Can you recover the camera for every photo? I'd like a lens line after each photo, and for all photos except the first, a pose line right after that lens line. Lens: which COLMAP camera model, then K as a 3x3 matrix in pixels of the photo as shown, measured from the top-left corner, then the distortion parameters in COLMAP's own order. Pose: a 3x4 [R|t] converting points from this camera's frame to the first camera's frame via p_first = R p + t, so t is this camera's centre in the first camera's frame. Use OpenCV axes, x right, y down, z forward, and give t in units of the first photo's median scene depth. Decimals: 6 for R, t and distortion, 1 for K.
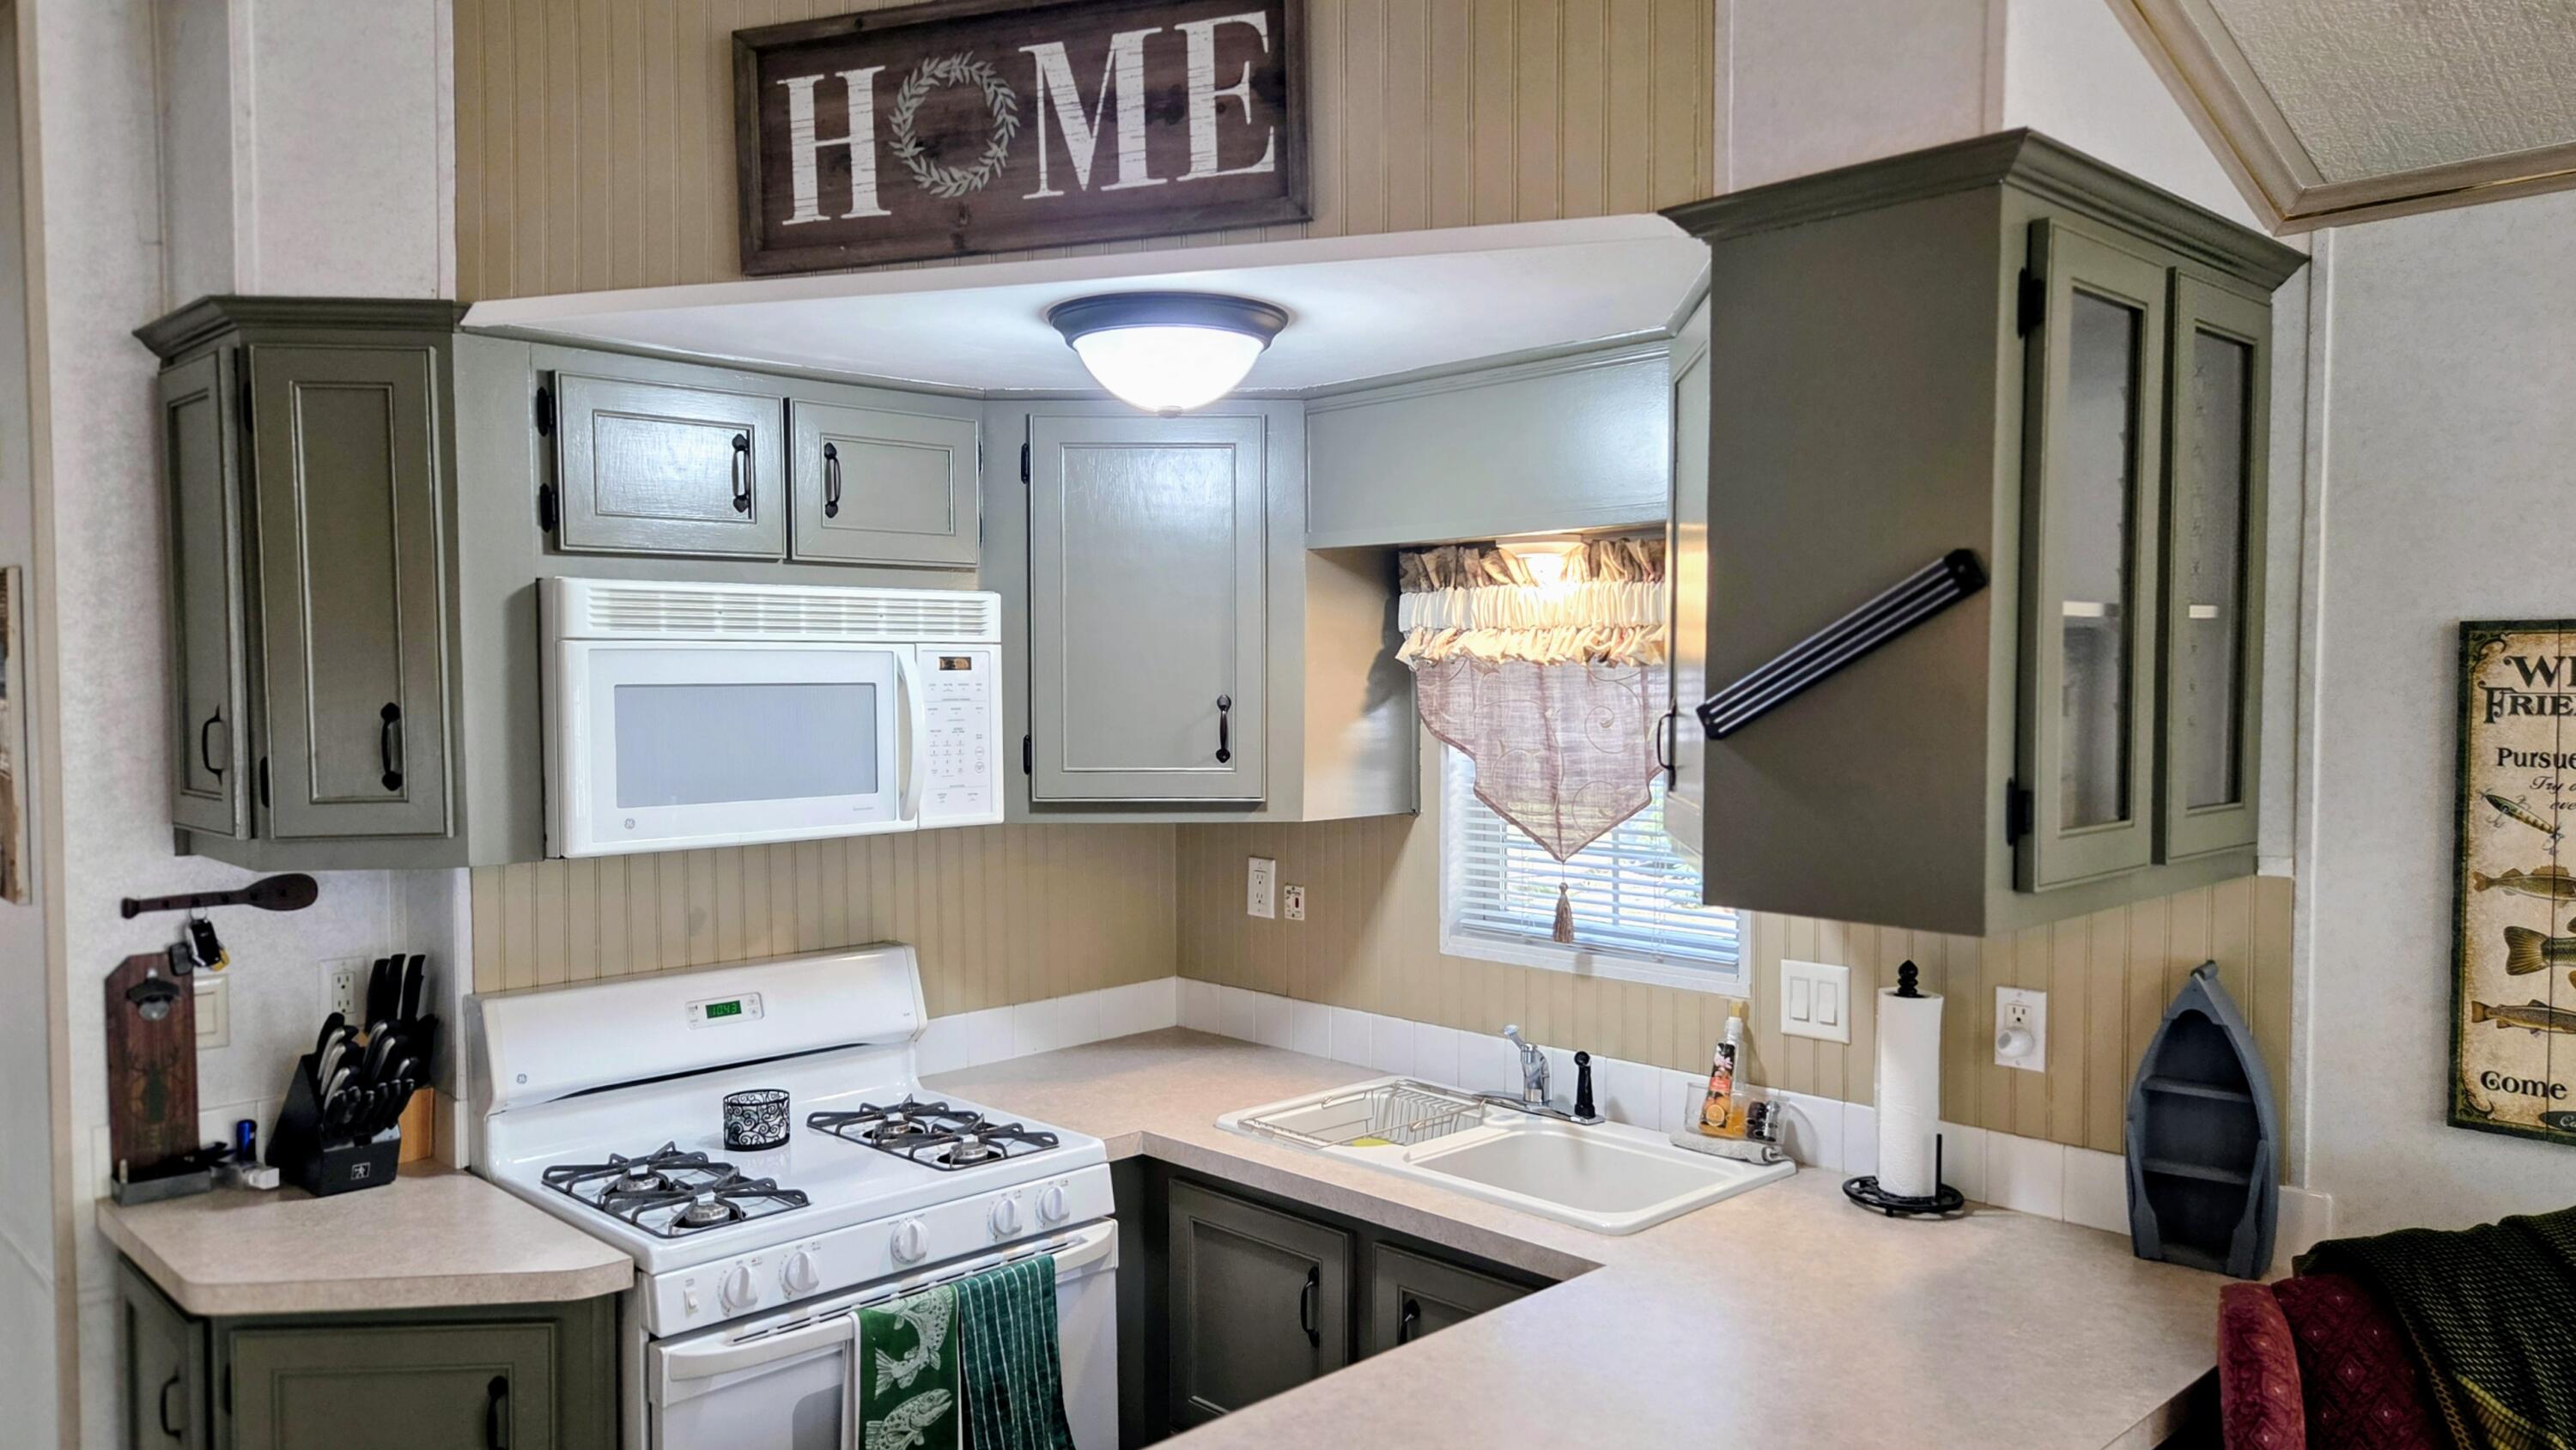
lens RADIAL K [[1774.1, 0, 1289.2], [0, 1774.1, 733.6], [0, 0, 1]] dist [0.079668, -0.064888]
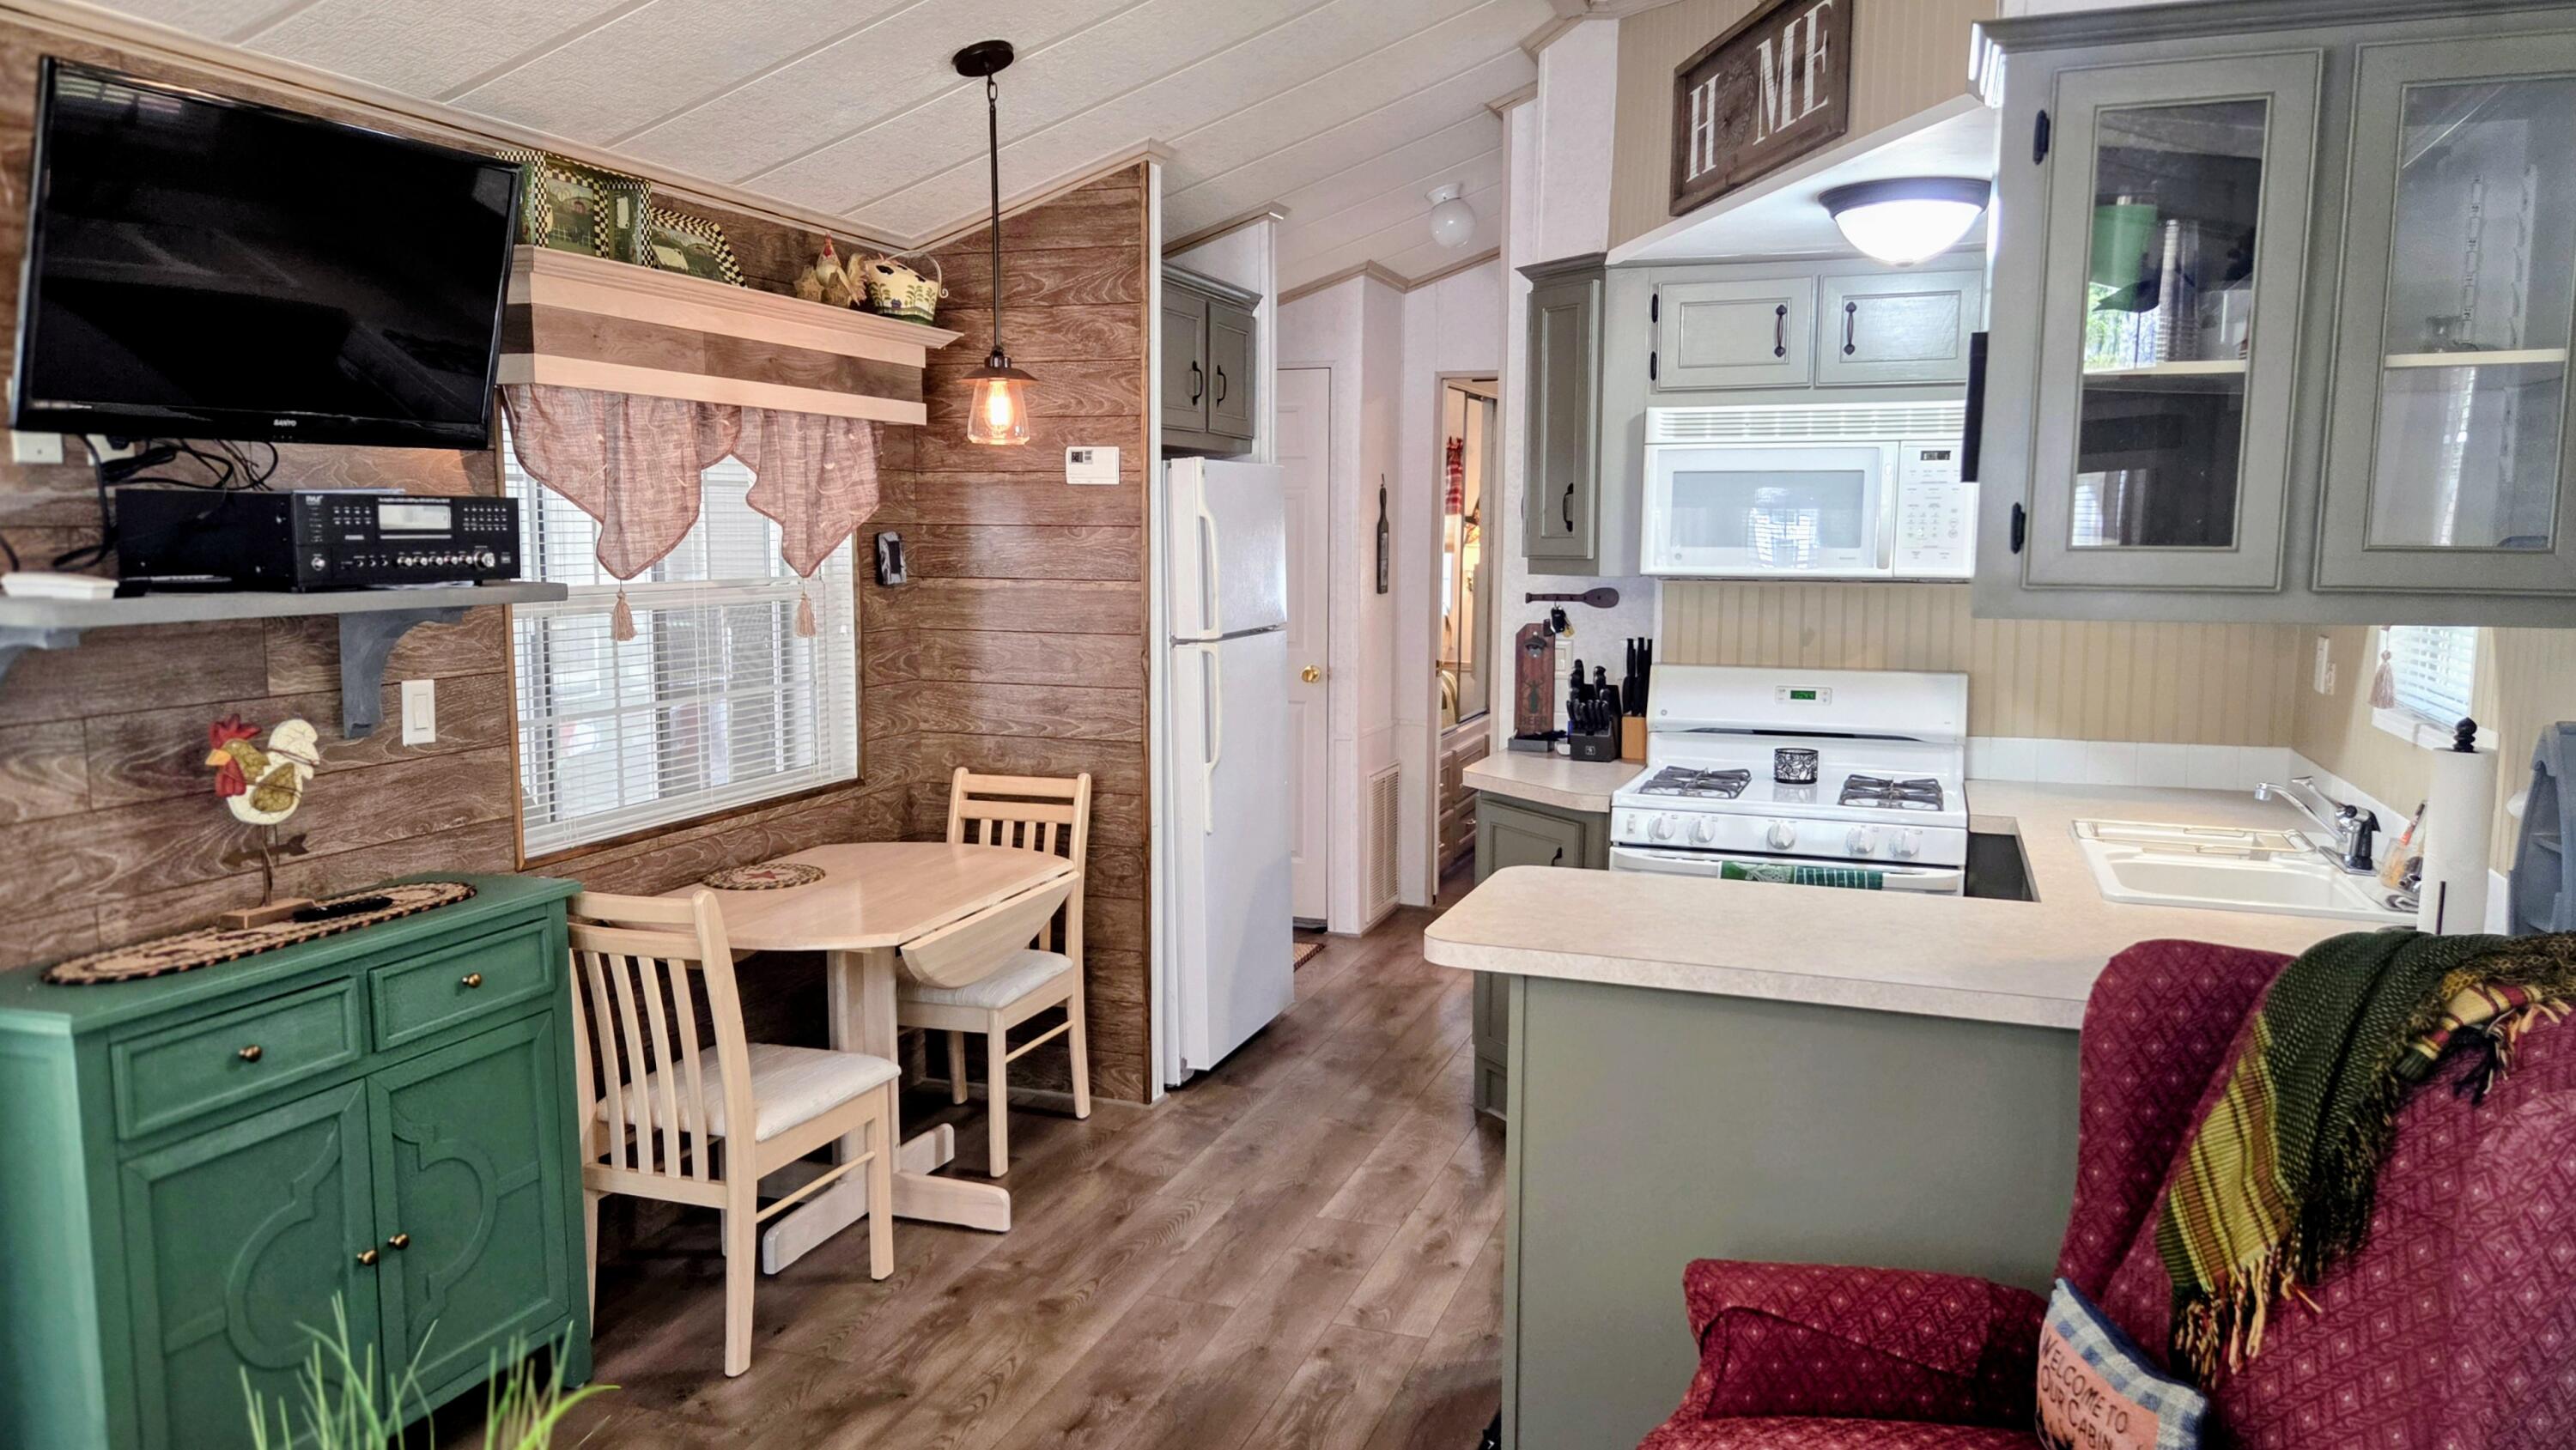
lens RADIAL K [[1820.7, 0, 1288.0], [0, 1820.7, 725.0], [0, 0, 1]] dist [0.073334, -0.064952]
pose [[0.435946, 0.103918, -0.893953, 0.996341], [-0.039281, 0.994562, 0.096457, 0.056199], [0.899115, -0.006935, 0.437657, -0.061099]]
